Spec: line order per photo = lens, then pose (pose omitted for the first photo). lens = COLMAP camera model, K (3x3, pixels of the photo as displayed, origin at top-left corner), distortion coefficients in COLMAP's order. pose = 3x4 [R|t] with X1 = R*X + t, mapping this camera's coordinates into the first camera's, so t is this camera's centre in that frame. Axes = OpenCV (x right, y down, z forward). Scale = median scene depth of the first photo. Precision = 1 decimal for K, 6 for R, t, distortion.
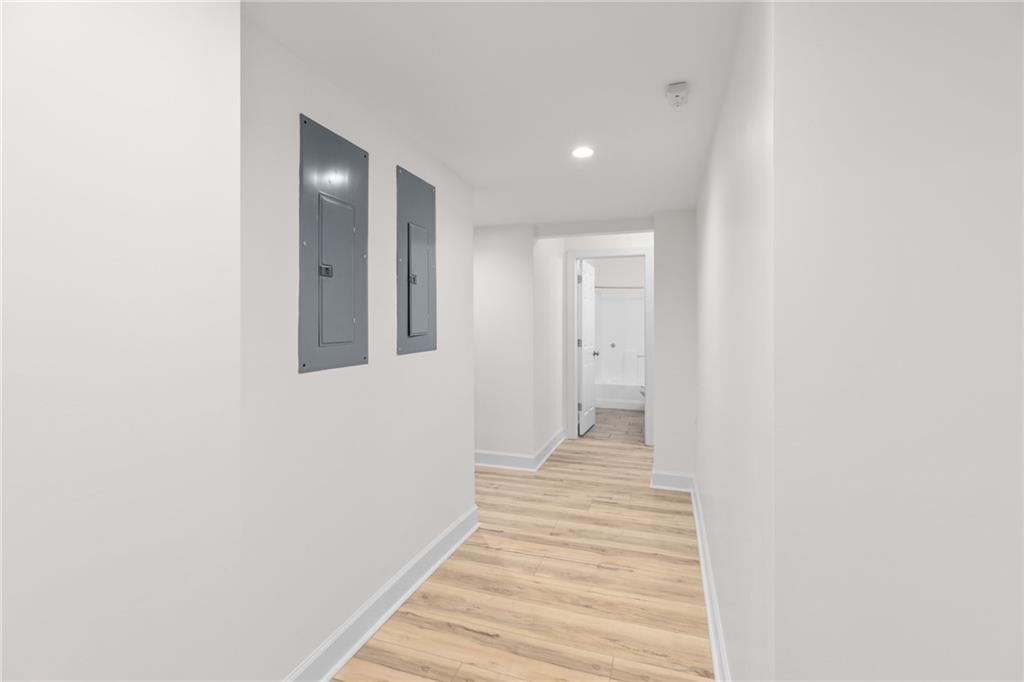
lens RADIAL K [[458.9, 0, 512.7], [0, 458.9, 335.5], [0, 0, 1]] dist [0.000770, -0.000111]
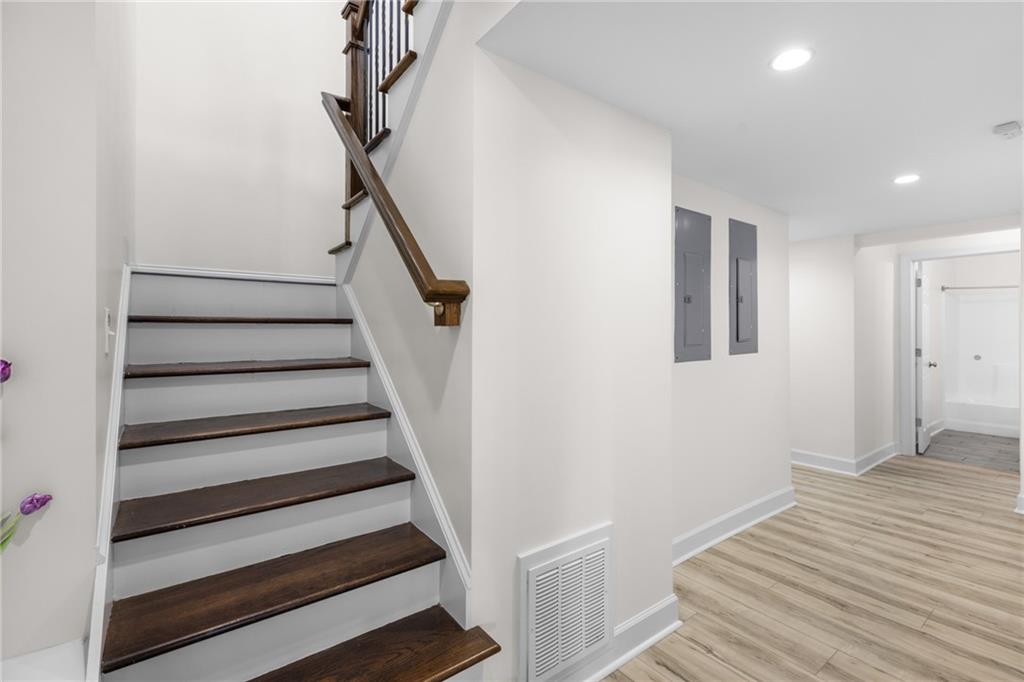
lens RADIAL K [[458.9, 0, 512.7], [0, 458.9, 335.5], [0, 0, 1]] dist [0.000770, -0.000111]
pose [[0.824795, -0.000260, -0.565432, -0.006411], [-0.009837, 0.999842, -0.014809, 0.008140], [0.565346, 0.017777, 0.824662, -0.402369]]
